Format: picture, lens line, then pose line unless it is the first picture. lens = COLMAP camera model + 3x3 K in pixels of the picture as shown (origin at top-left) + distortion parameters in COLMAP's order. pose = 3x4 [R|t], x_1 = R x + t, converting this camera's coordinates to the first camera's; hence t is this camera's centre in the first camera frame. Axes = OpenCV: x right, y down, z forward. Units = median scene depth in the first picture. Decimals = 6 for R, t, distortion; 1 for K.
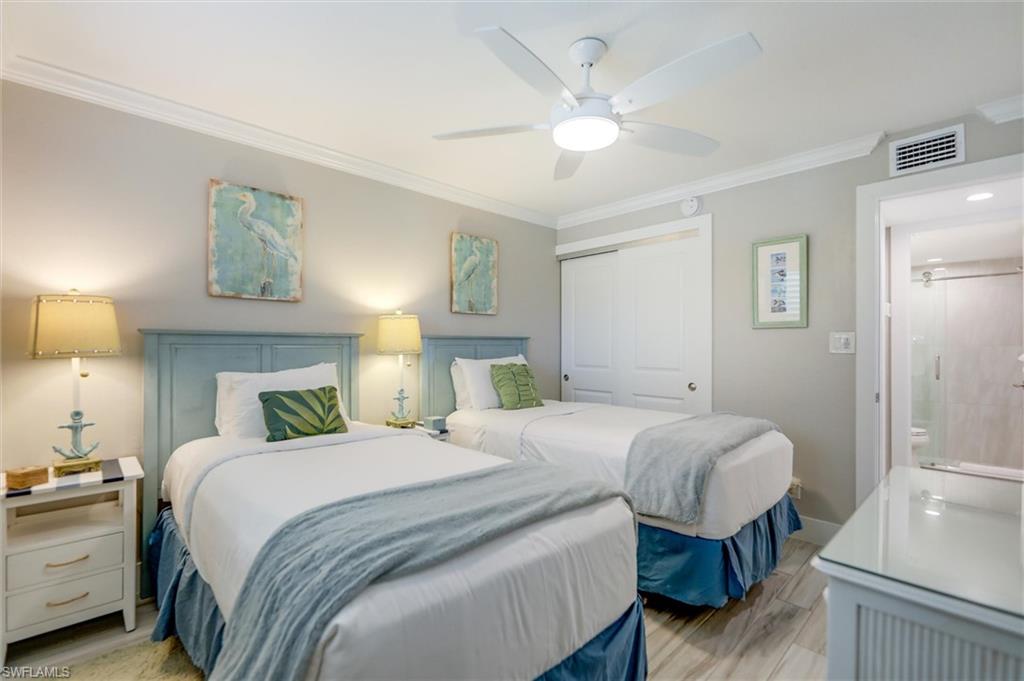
lens RADIAL K [[437.0, 0, 516.7], [0, 437.0, 330.9], [0, 0, 1]] dist [0.000924, 0.000080]
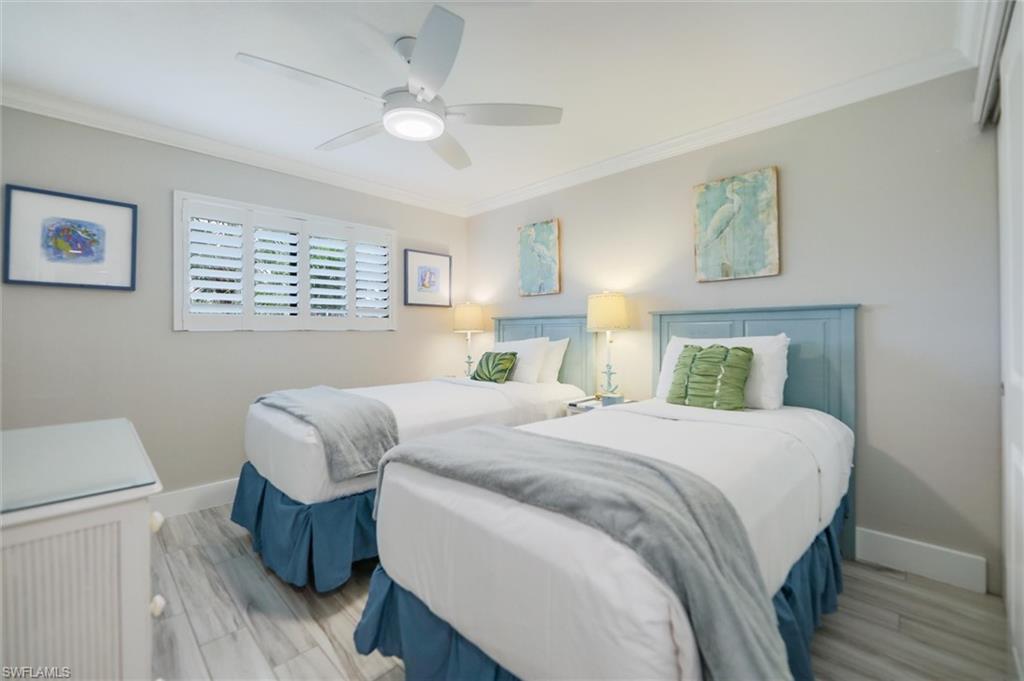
lens RADIAL K [[424.4, 0, 512.5], [0, 424.4, 318.8], [0, 0, 1]] dist [0.000382, 0.000013]
pose [[0.053289, -0.021467, -0.998348, 0.633424], [0.051689, 0.998488, -0.018711, 0.024265], [0.997240, -0.050606, 0.054318, 0.587238]]
